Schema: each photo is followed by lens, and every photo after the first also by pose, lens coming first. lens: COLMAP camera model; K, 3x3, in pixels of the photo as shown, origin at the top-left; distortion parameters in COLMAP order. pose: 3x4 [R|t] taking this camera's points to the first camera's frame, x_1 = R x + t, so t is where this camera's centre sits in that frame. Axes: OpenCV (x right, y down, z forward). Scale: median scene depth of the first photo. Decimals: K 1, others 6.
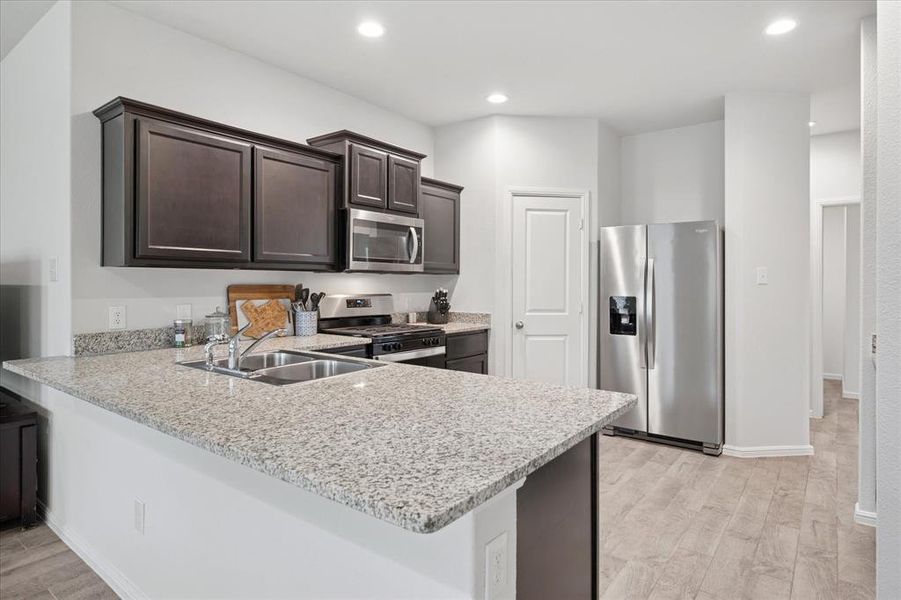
lens RADIAL K [[506.6, 0, 448.1], [0, 506.6, 282.0], [0, 0, 1]] dist [-0.000064, 0.000487]
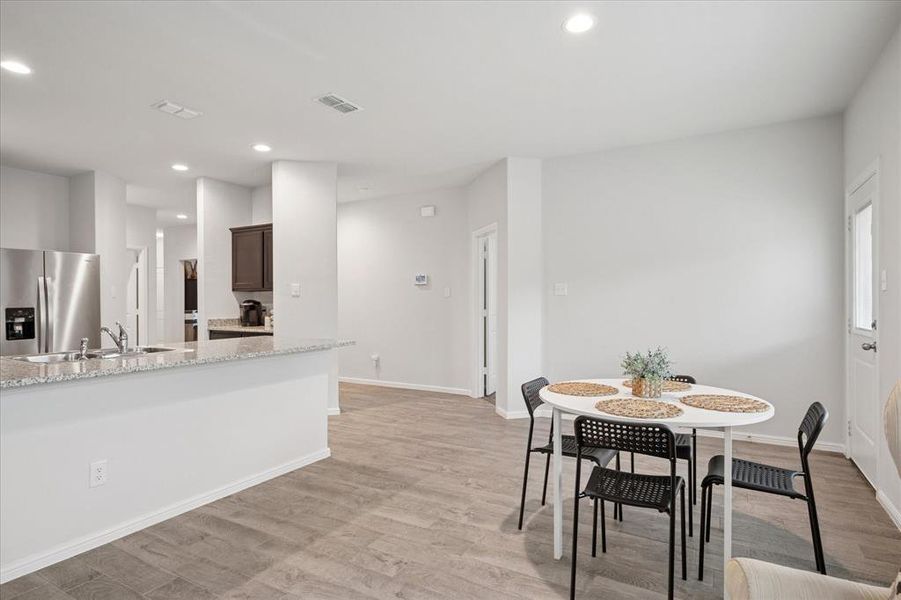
lens RADIAL K [[481.4, 0, 453.7], [0, 481.4, 303.3], [0, 0, 1]] dist [-0.003321, -0.000174]
pose [[-0.132853, -0.008456, 0.991100, -0.981020], [0.001129, 0.999962, 0.008683, 0.009737], [-0.991135, 0.002273, -0.132839, 0.138851]]
